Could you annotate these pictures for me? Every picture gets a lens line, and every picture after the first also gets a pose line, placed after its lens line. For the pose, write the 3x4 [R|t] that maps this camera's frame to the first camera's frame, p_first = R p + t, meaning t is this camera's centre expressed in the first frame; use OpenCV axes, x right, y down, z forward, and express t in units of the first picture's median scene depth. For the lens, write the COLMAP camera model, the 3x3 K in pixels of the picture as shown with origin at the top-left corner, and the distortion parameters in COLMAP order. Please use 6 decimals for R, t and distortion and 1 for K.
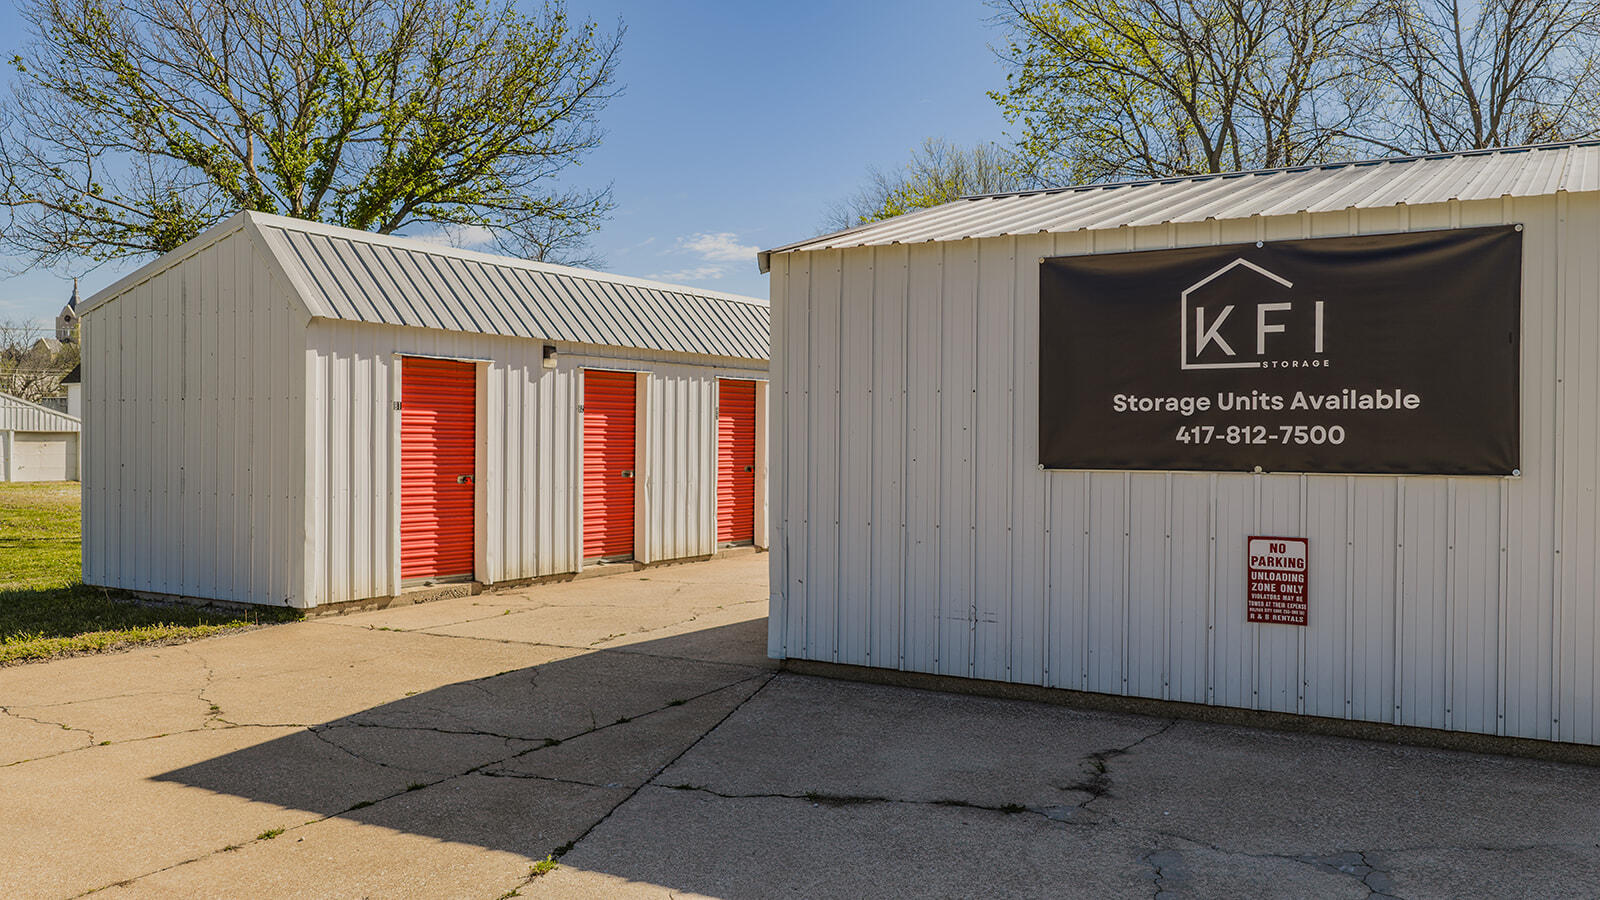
lens RADIAL K [[1326.2, 0, 802.0], [0, 1326.2, 449.1], [0, 0, 1]] dist [0.028442, -0.051691]
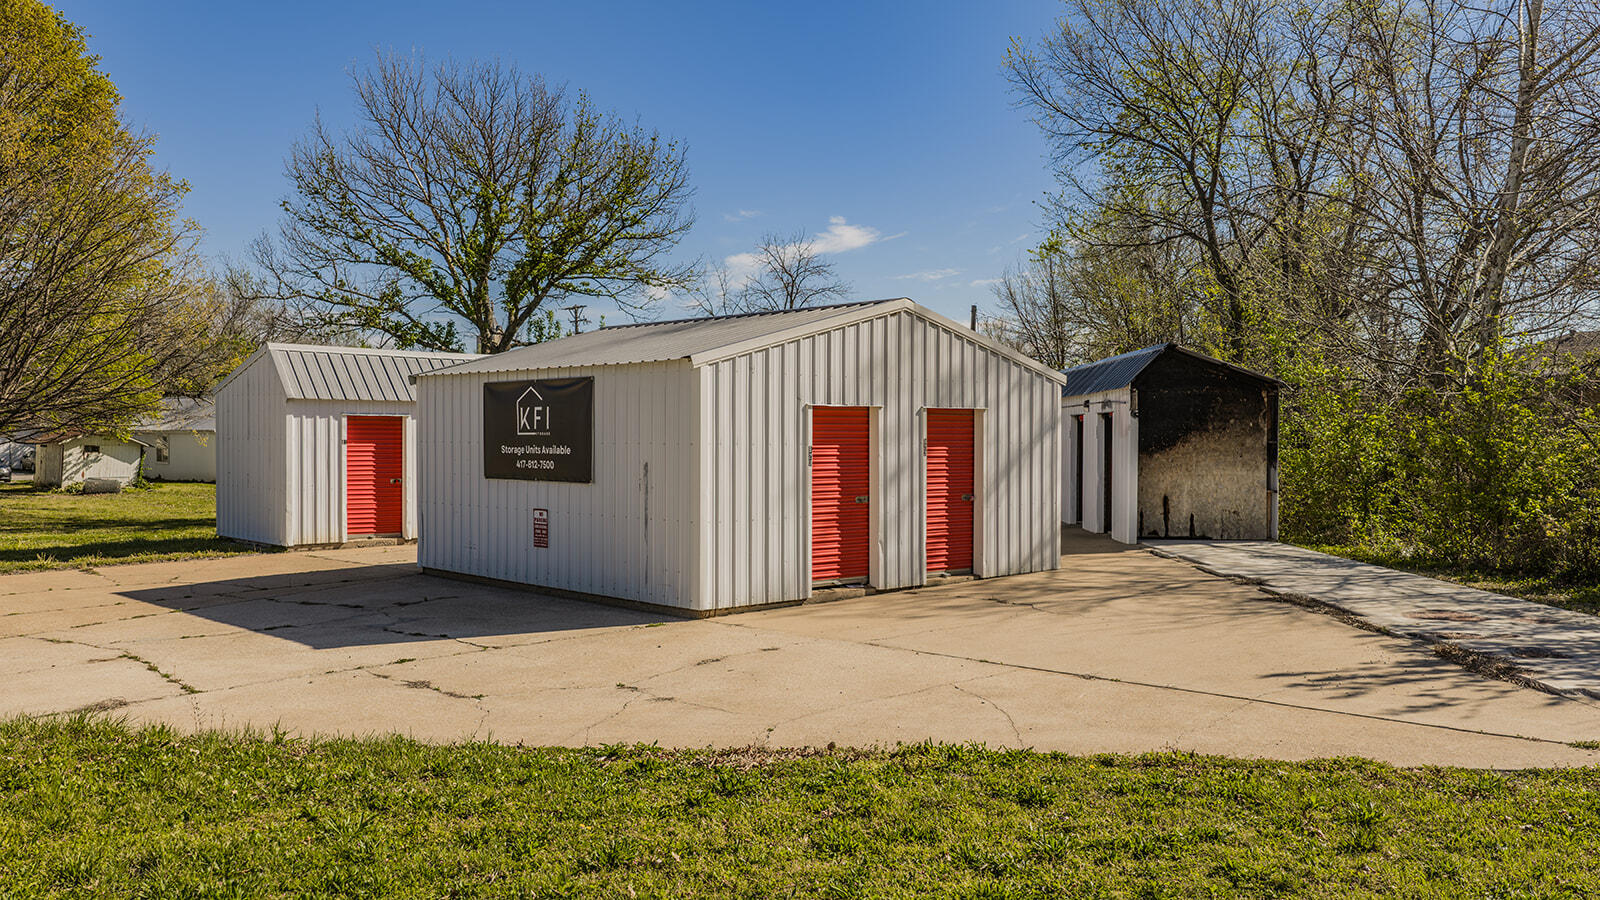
lens RADIAL K [[1326.2, 0, 799.1], [0, 1326.2, 458.2], [0, 0, 1]] dist [0.028442, -0.051691]
pose [[0.959860, 0.001953, -0.280473, 0.774952], [-0.000357, 0.999983, 0.005741, -0.018947], [0.280480, -0.005410, 0.959845, -0.577940]]
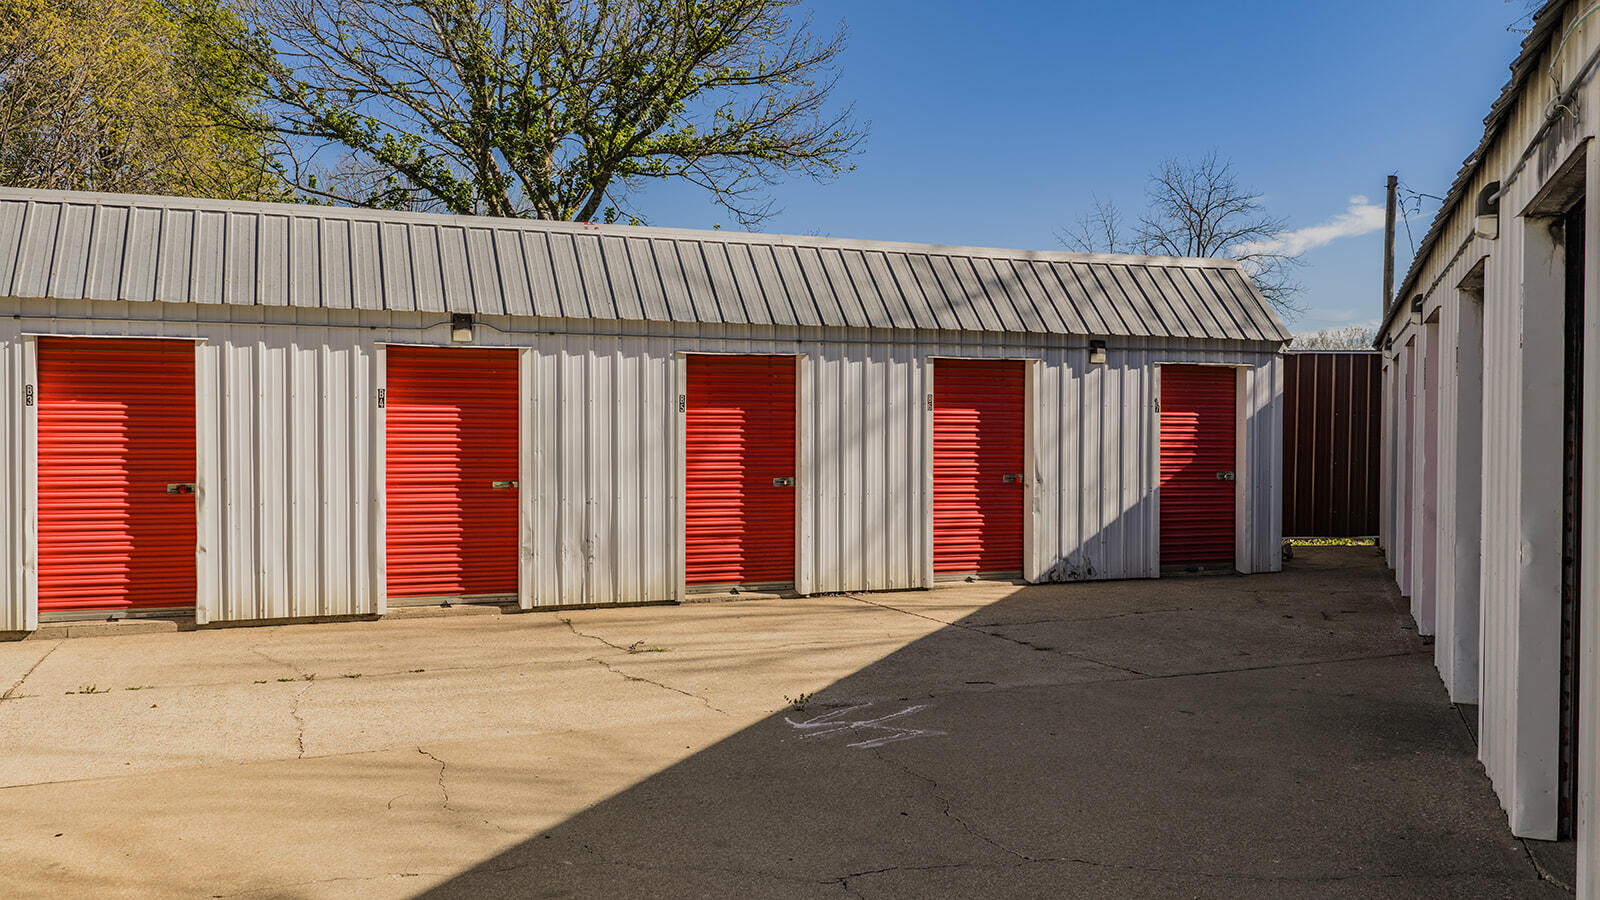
lens RADIAL K [[1088.2, 0, 803.9], [0, 1088.2, 440.7], [0, 0, 1]] dist [0.002110, 0.001938]
pose [[0.757170, 0.000076, -0.653218, 0.354070], [-0.003439, 0.999987, -0.003871, -0.004061], [0.653209, 0.005177, 0.757160, 0.583958]]
